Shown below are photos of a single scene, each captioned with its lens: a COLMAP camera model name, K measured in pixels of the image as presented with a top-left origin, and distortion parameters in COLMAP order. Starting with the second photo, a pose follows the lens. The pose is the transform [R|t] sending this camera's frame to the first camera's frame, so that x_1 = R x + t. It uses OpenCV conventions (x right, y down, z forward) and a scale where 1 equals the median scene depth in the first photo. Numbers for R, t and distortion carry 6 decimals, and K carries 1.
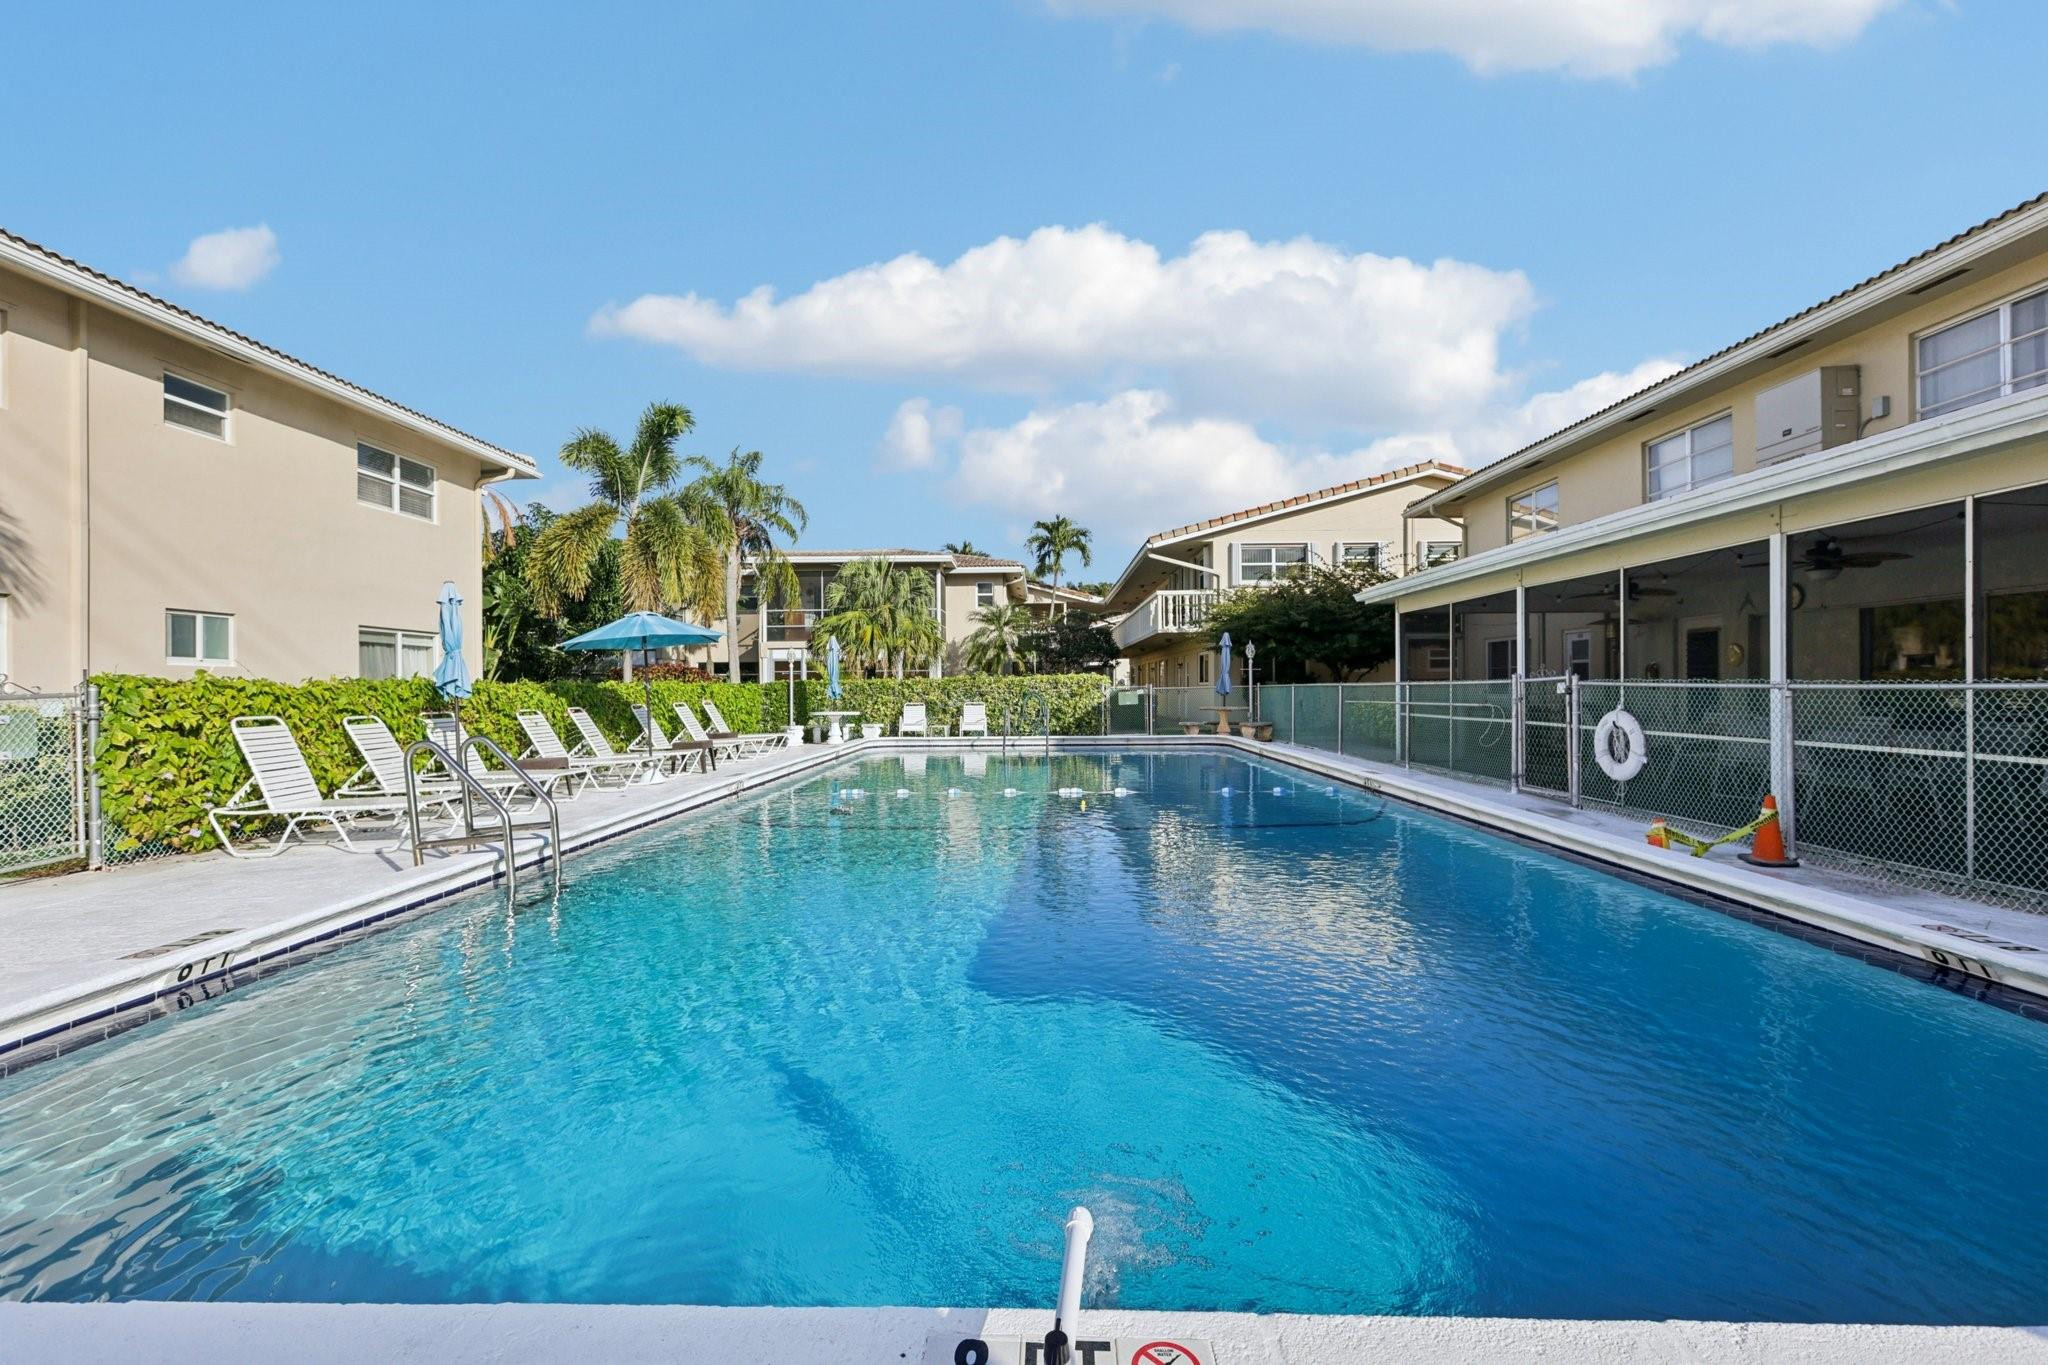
lens RADIAL K [[919.5, 0, 1022.8], [0, 919.5, 688.1], [0, 0, 1]] dist [-0.002410, 0.001792]
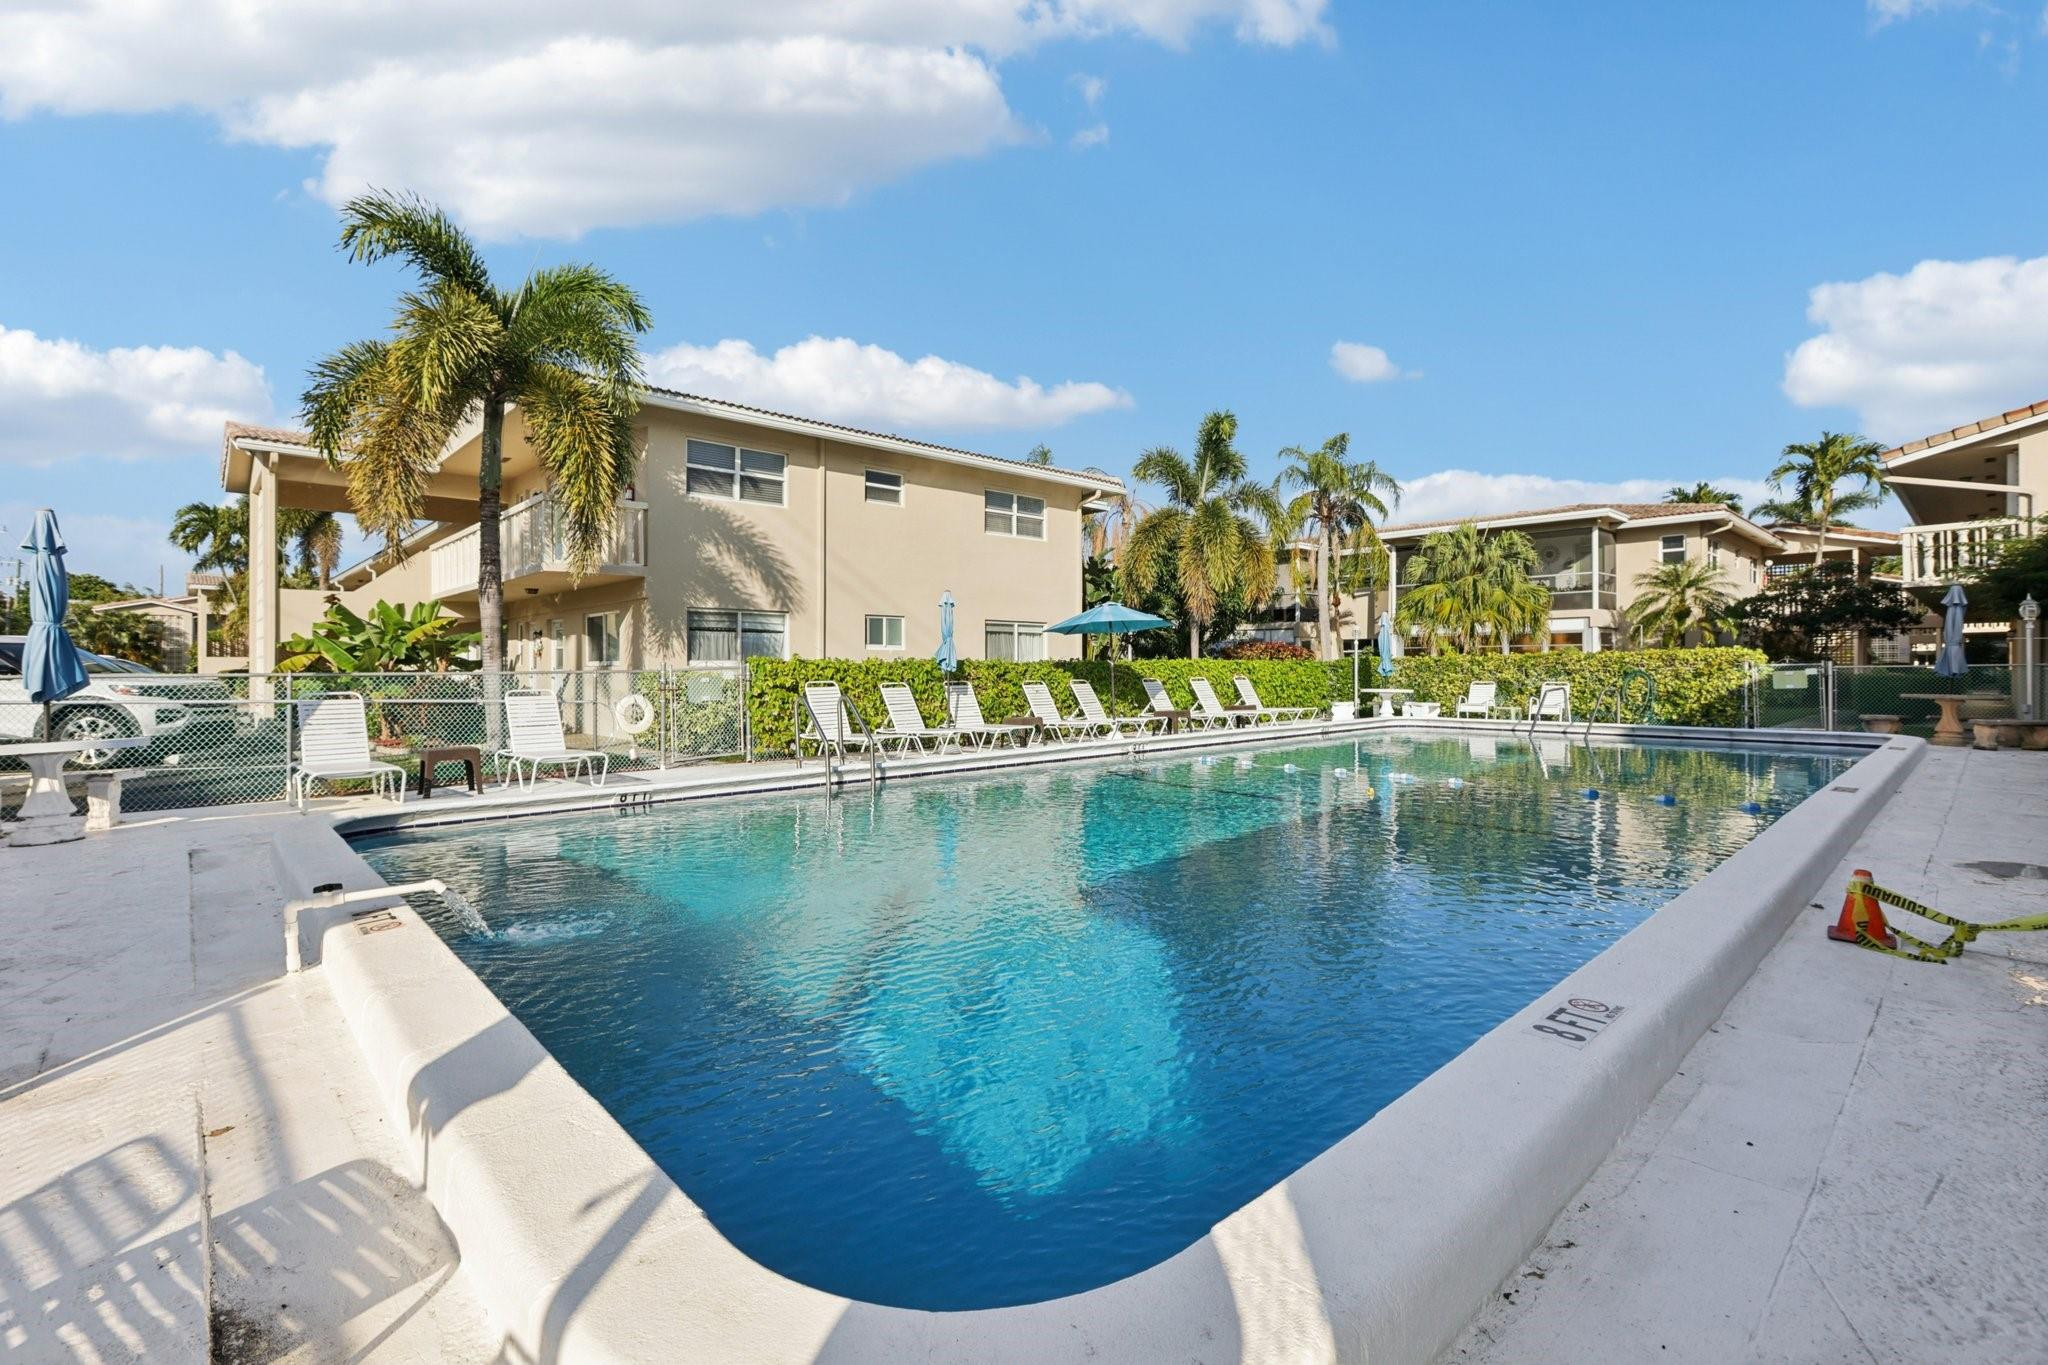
lens RADIAL K [[919.5, 0, 1015.3], [0, 919.5, 669.9], [0, 0, 1]] dist [-0.002410, 0.001792]
pose [[0.694935, 0.006464, -0.719043, 0.247809], [-0.002444, 0.999975, 0.006628, -0.000712], [0.719068, -0.002848, 0.694934, 0.035466]]
